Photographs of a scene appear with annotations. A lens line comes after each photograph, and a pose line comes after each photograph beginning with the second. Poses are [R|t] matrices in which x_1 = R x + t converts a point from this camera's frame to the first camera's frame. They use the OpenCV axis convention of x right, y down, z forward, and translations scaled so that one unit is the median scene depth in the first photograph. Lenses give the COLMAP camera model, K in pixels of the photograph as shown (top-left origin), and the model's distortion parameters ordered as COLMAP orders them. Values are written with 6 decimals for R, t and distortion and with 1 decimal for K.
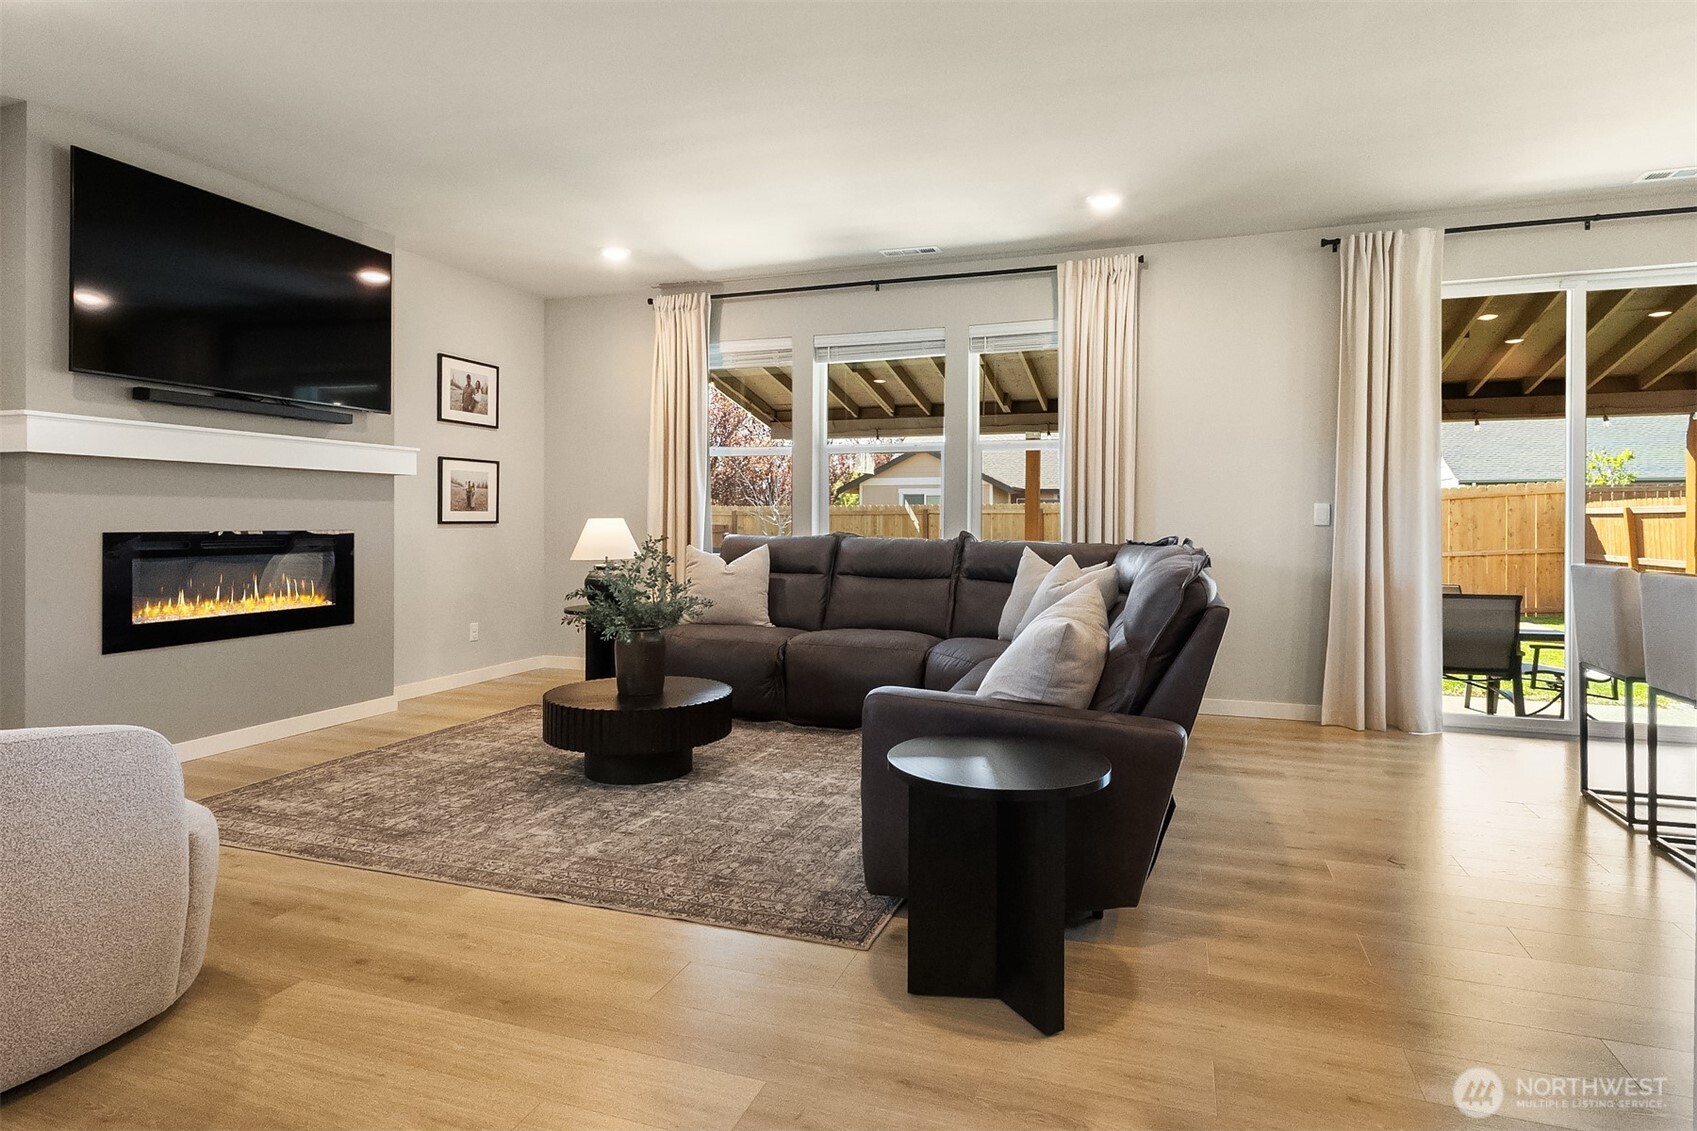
lens RADIAL K [[823.0, 0, 846.7], [0, 823.0, 542.7], [0, 0, 1]] dist [0.024652, 0.000999]
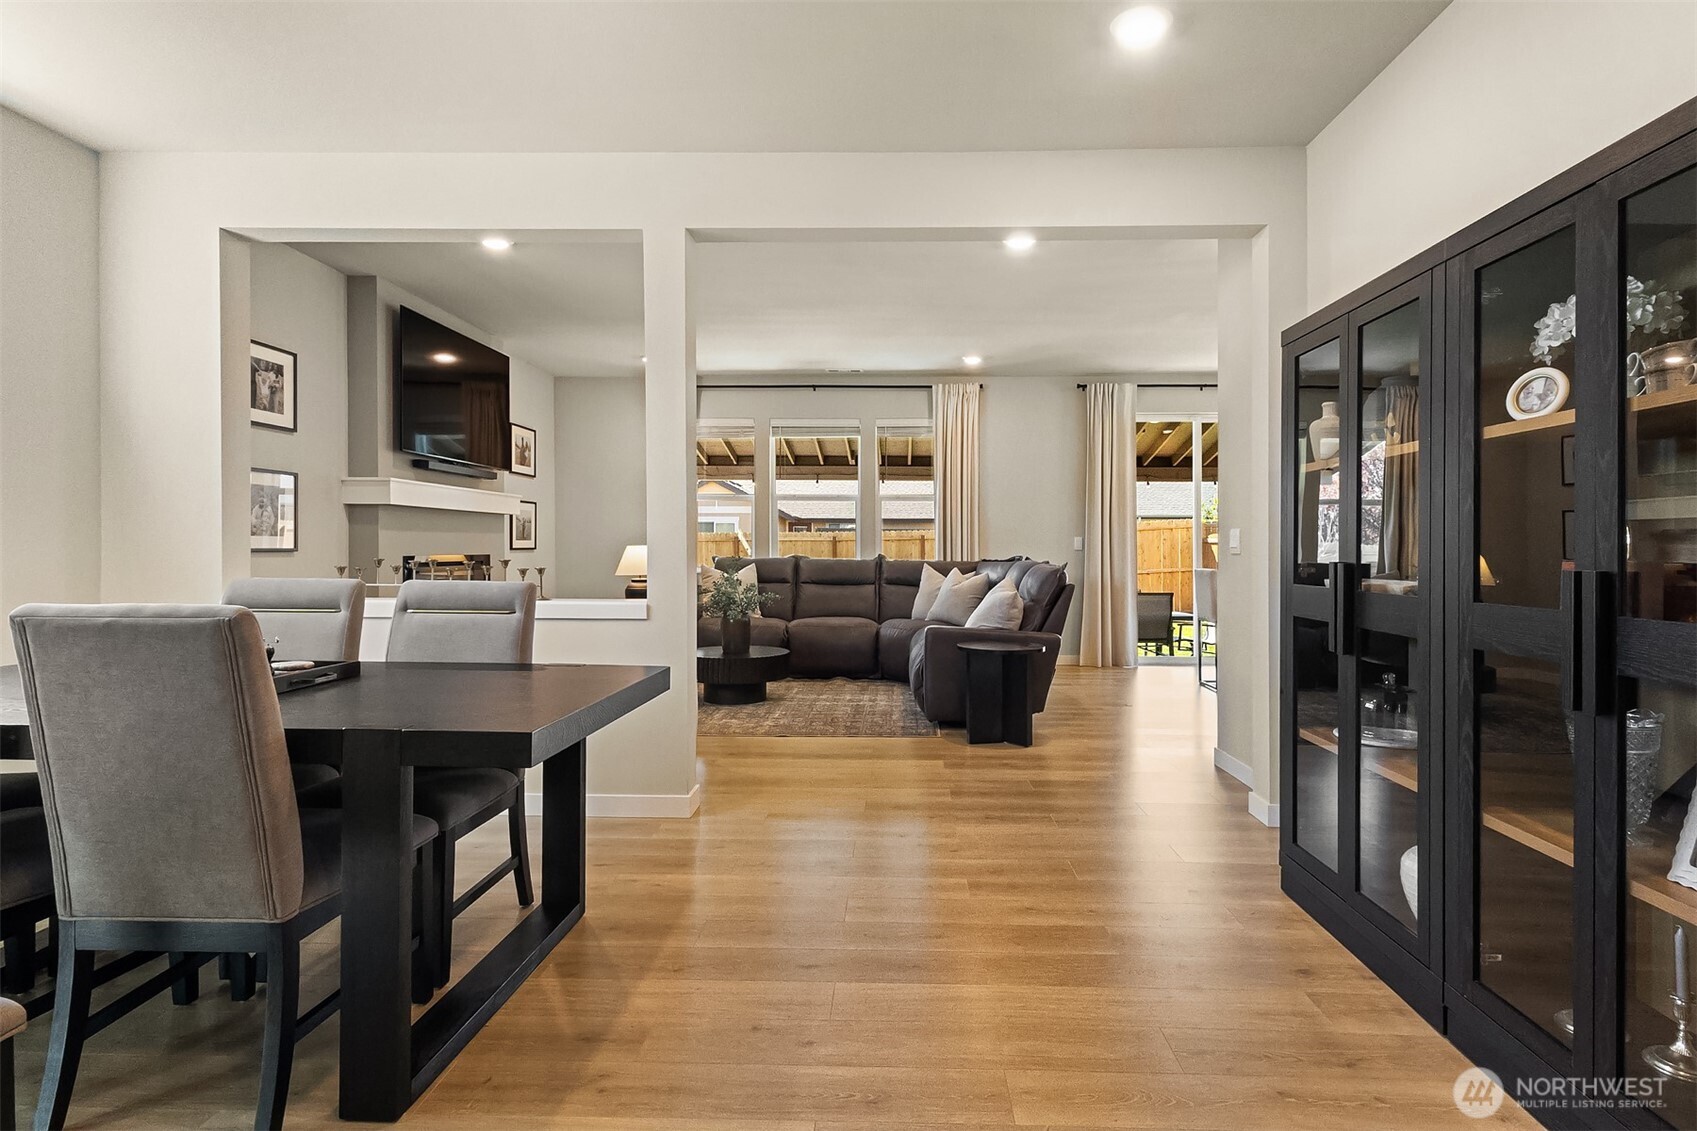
lens RADIAL K [[897.3, 0, 848.5], [0, 897.3, 565.5], [0, 0, 1]] dist [0.000653, 0.000201]
pose [[0.944499, -0.006634, 0.328447, -0.466269], [0.008662, 0.999951, -0.004712, 0.014811], [-0.328400, 0.007296, 0.944511, -0.569051]]
